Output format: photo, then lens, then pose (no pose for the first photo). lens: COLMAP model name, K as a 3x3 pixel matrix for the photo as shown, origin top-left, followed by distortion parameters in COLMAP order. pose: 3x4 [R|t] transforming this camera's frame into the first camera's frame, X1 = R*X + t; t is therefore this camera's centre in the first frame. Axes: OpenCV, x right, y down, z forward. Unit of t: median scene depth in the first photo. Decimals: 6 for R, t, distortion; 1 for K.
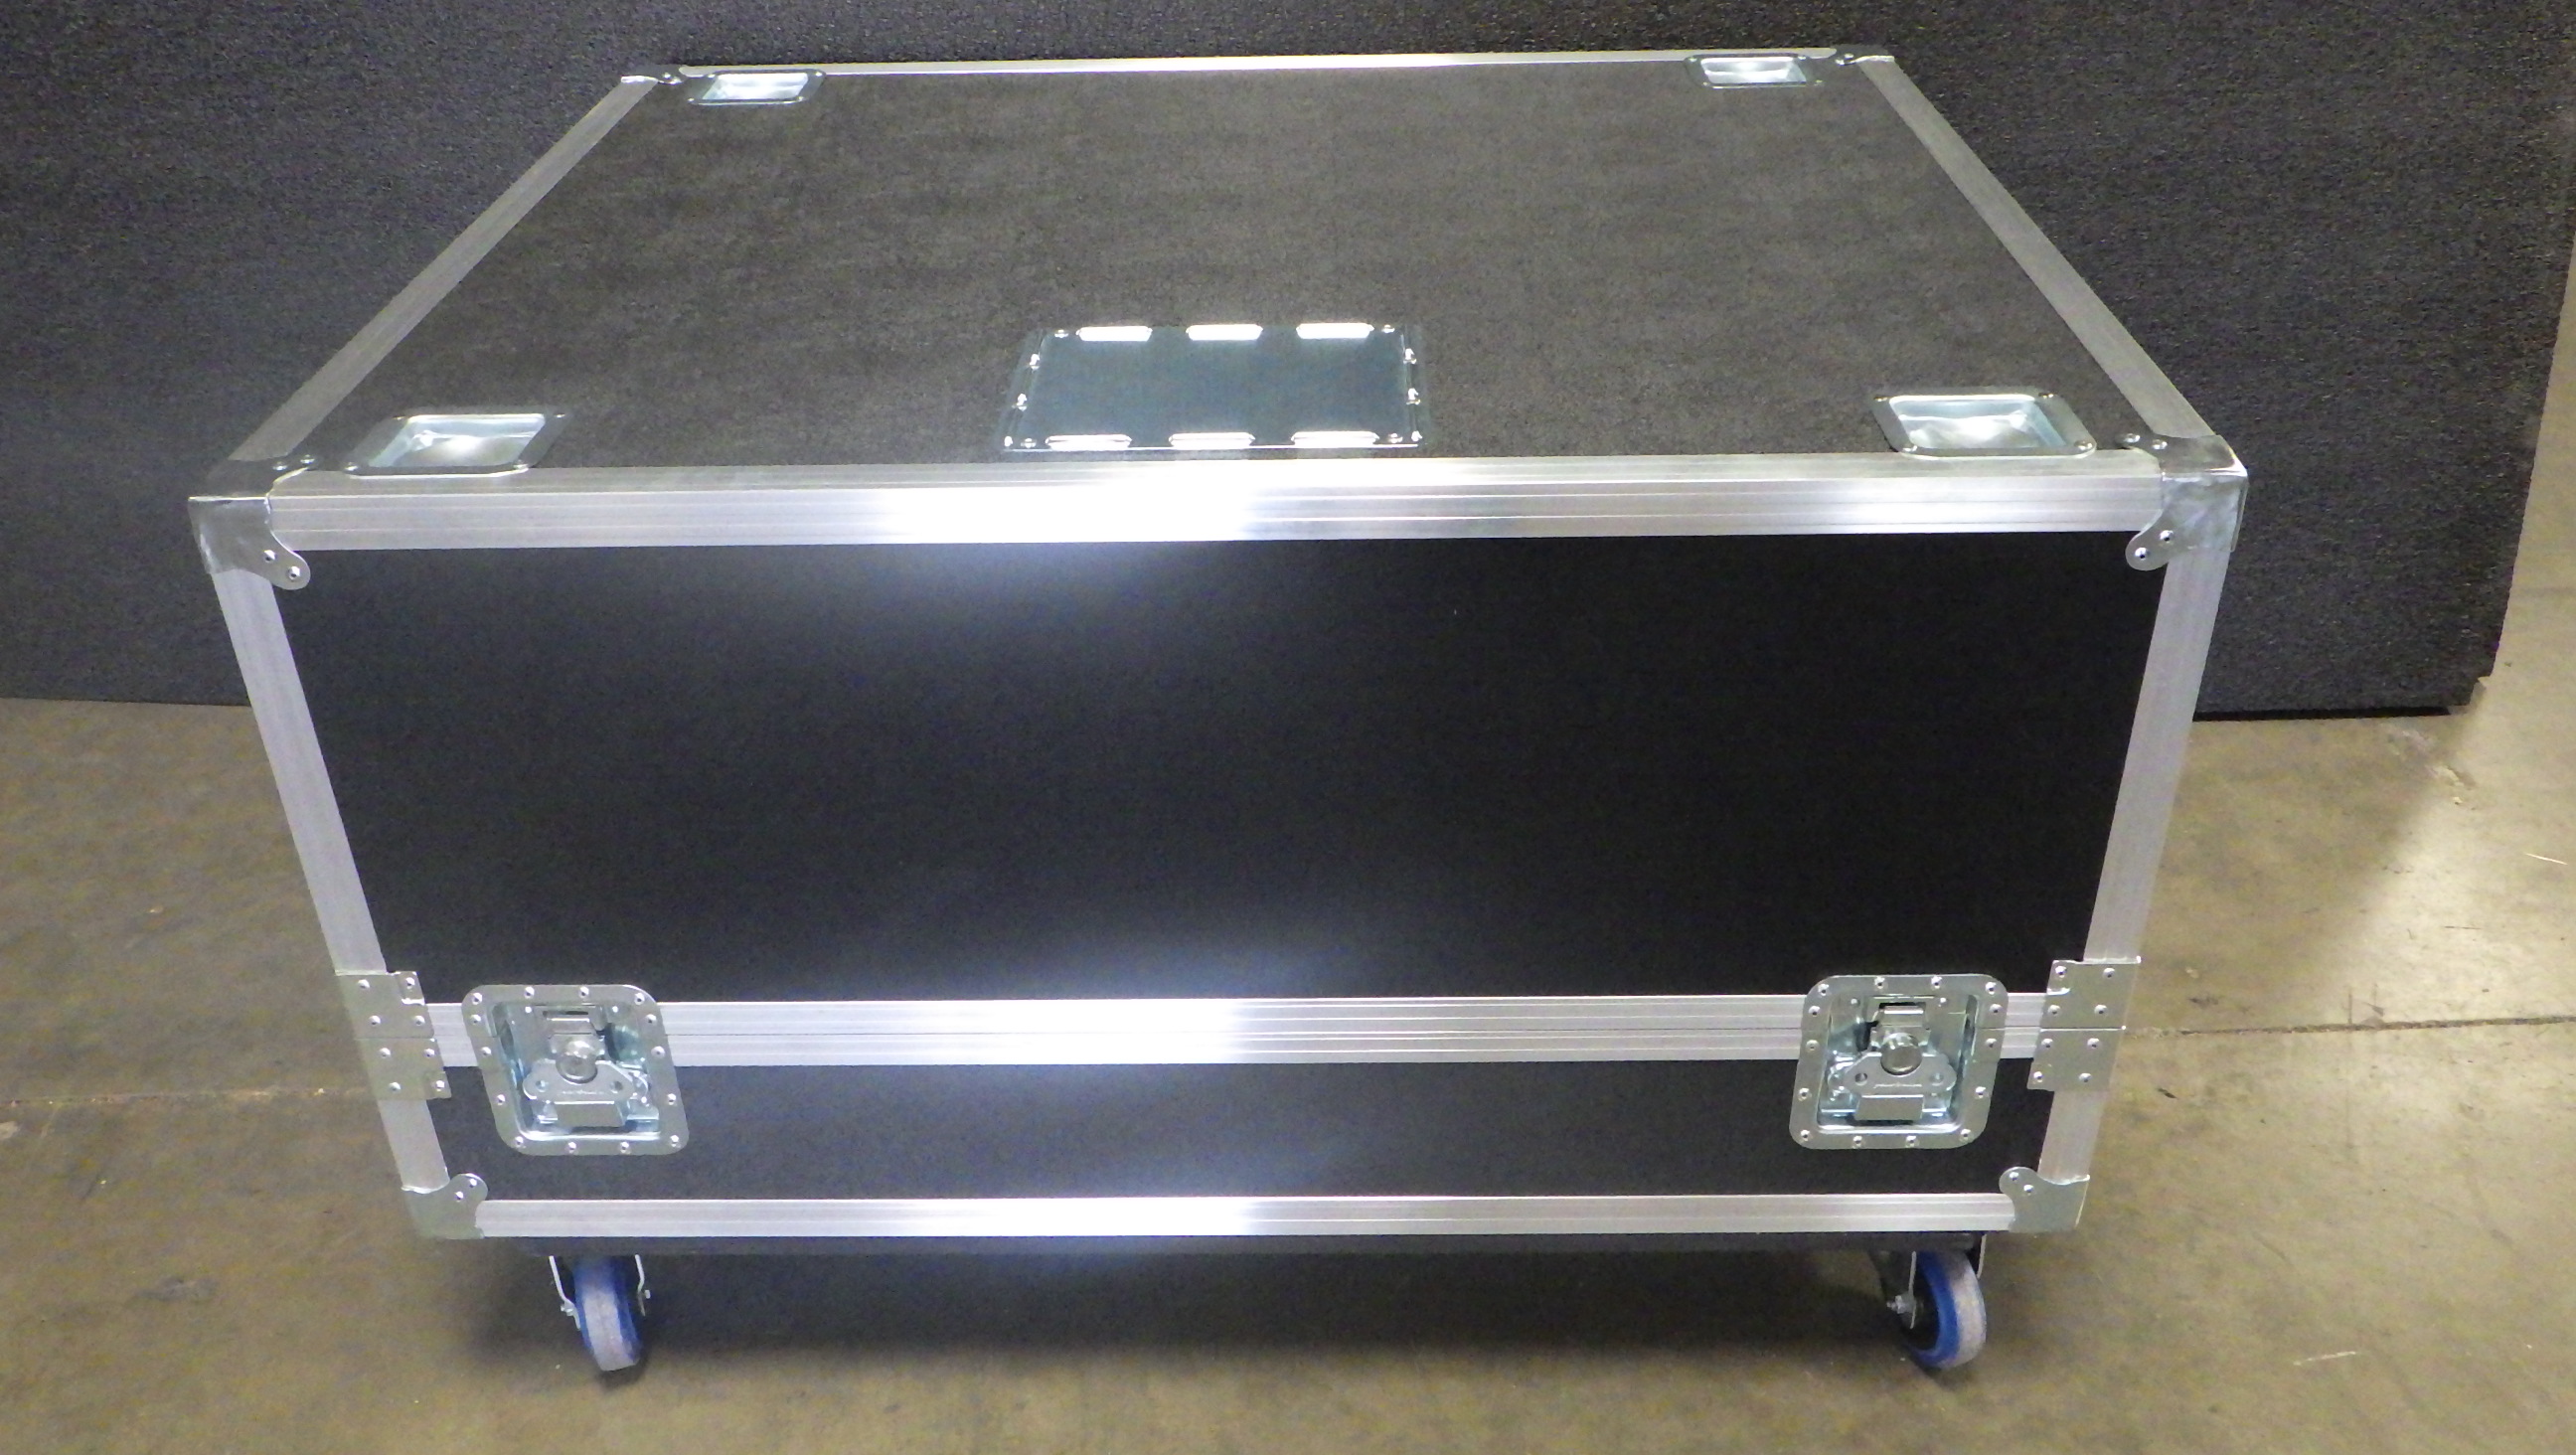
lens RADIAL K [[2211.2, 0, 1340.3], [0, 2211.2, 647.3], [0, 0, 1]] dist [-0.000742, -0.004460]
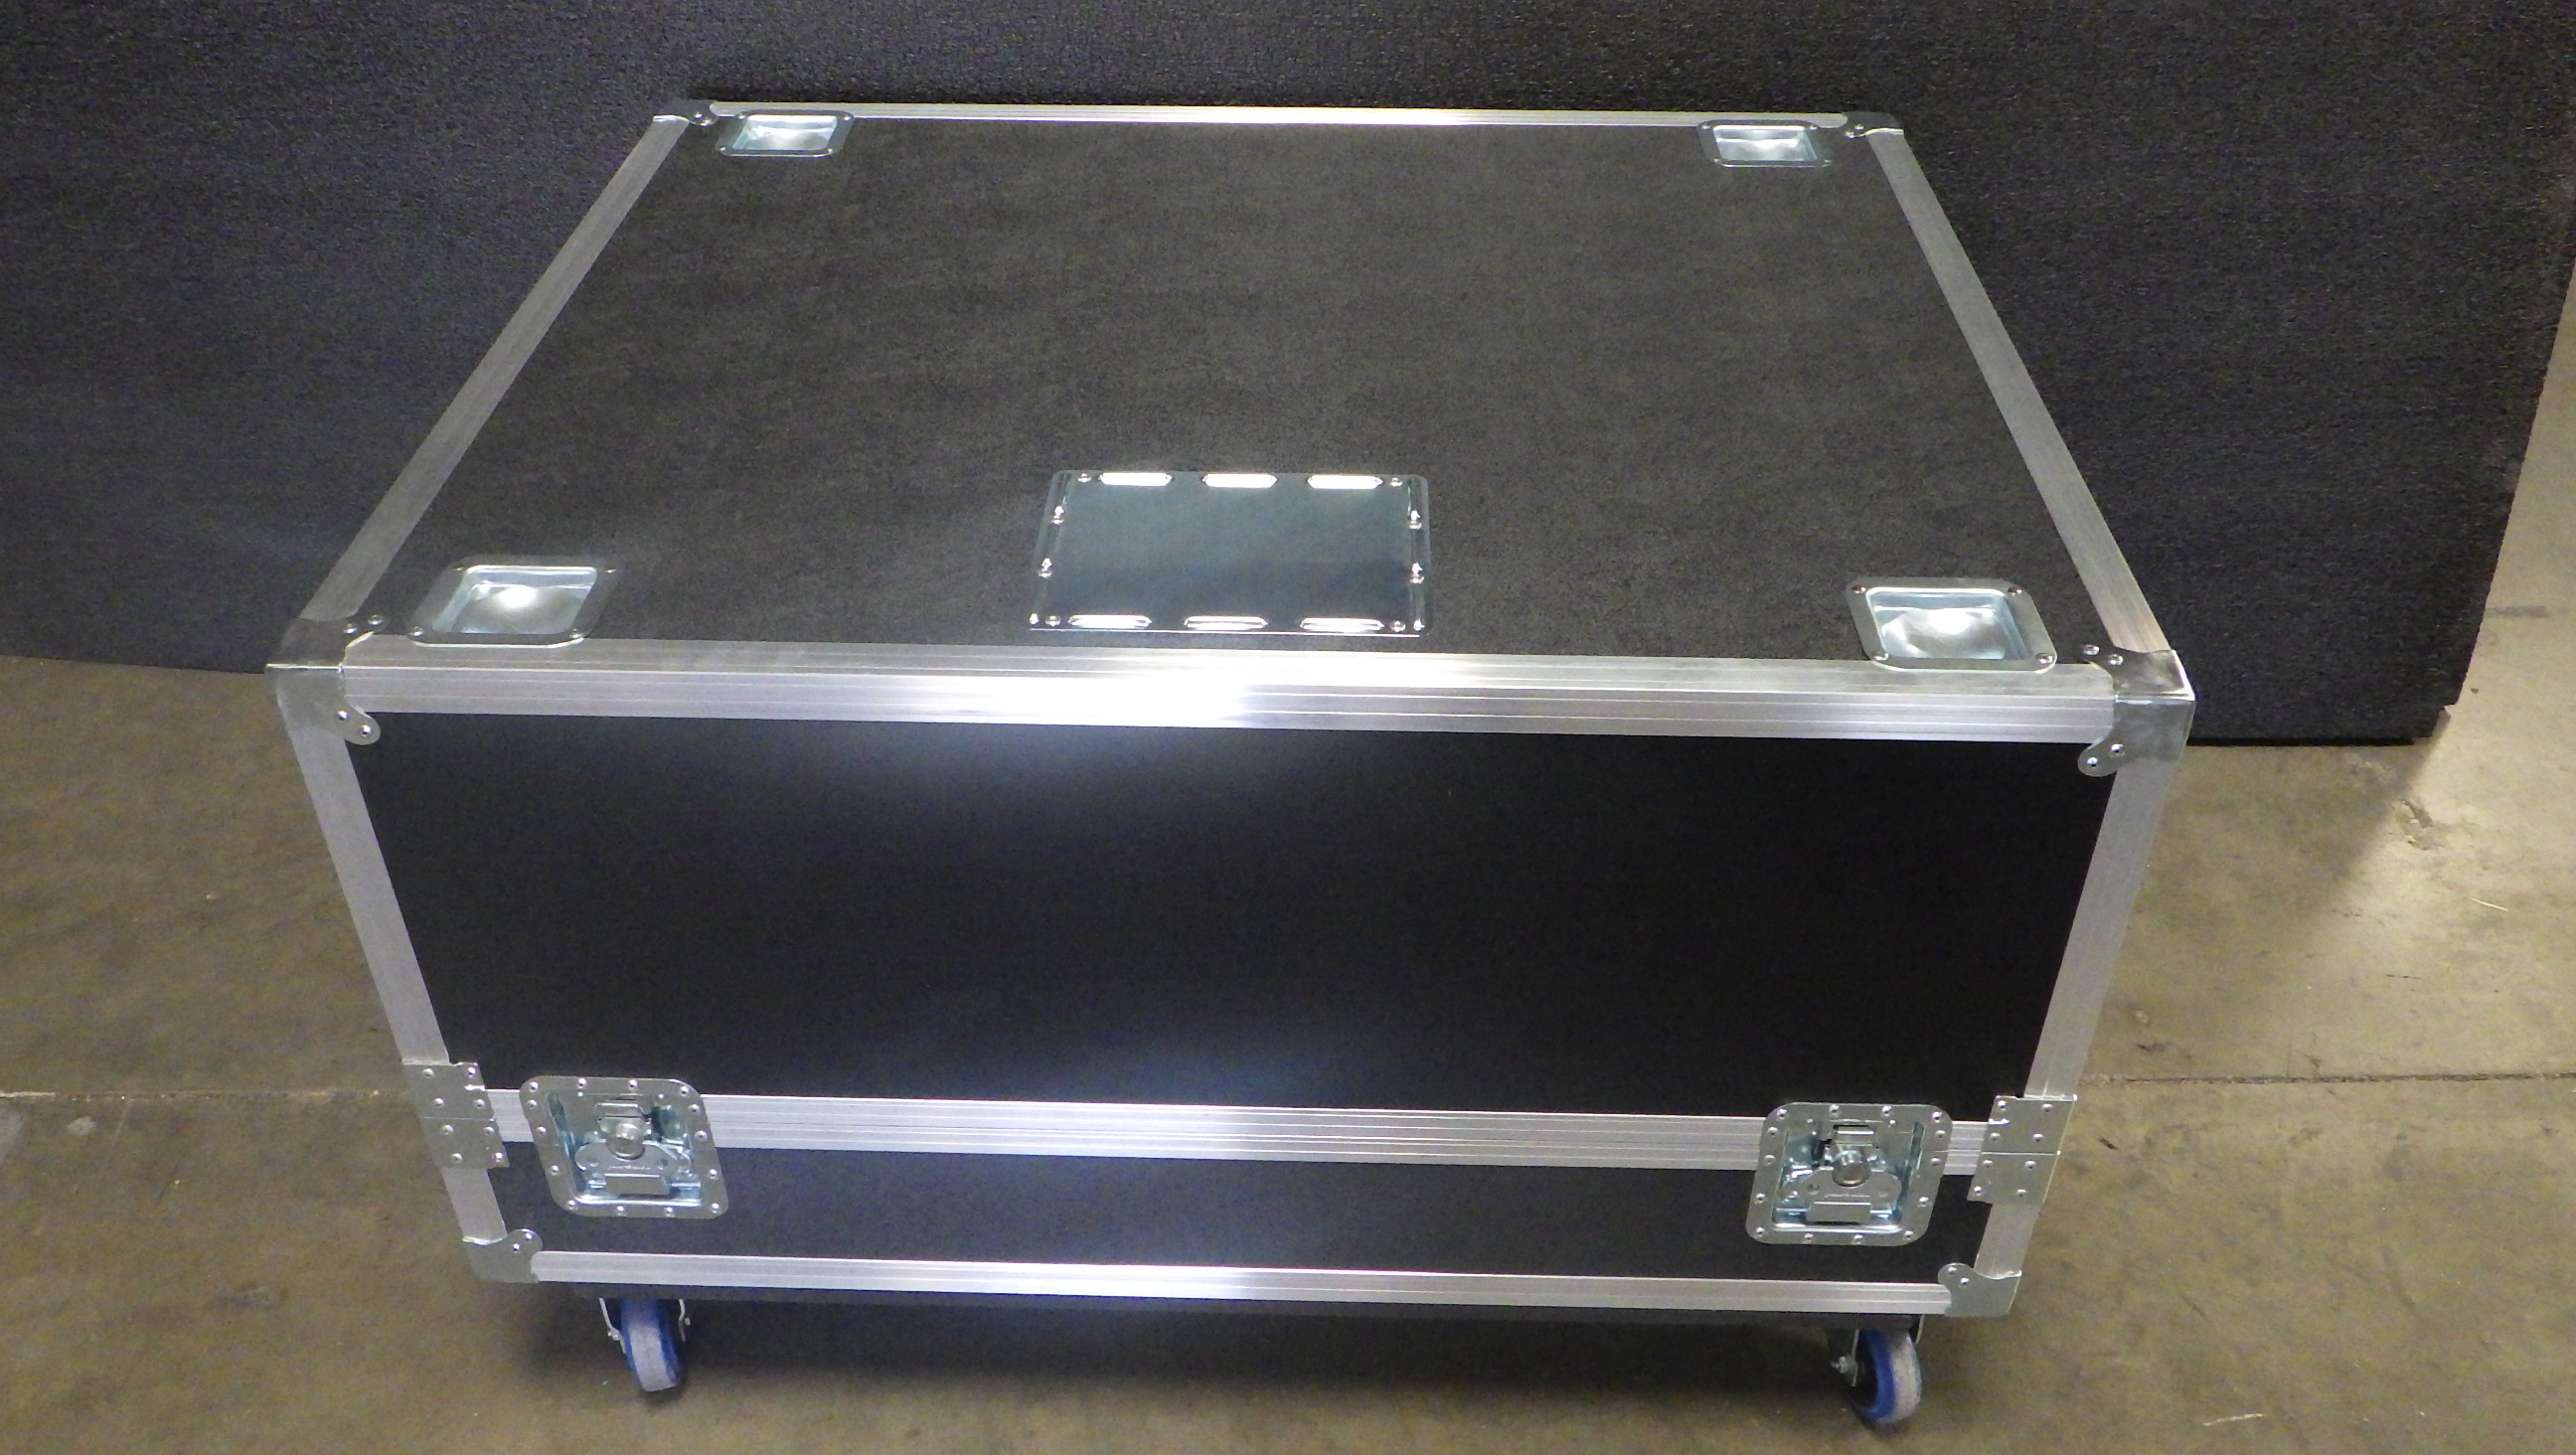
lens RADIAL K [[2219.1, 0, 1341.1], [0, 2219.1, 656.6], [0, 0, 1]] dist [-0.005103, 0.001788]
pose [[0.999617, 0.027672, -0.000669, -0.001705], [-0.027474, 0.994847, 0.097595, -0.159221], [0.003366, -0.097540, 0.995226, -0.052319]]
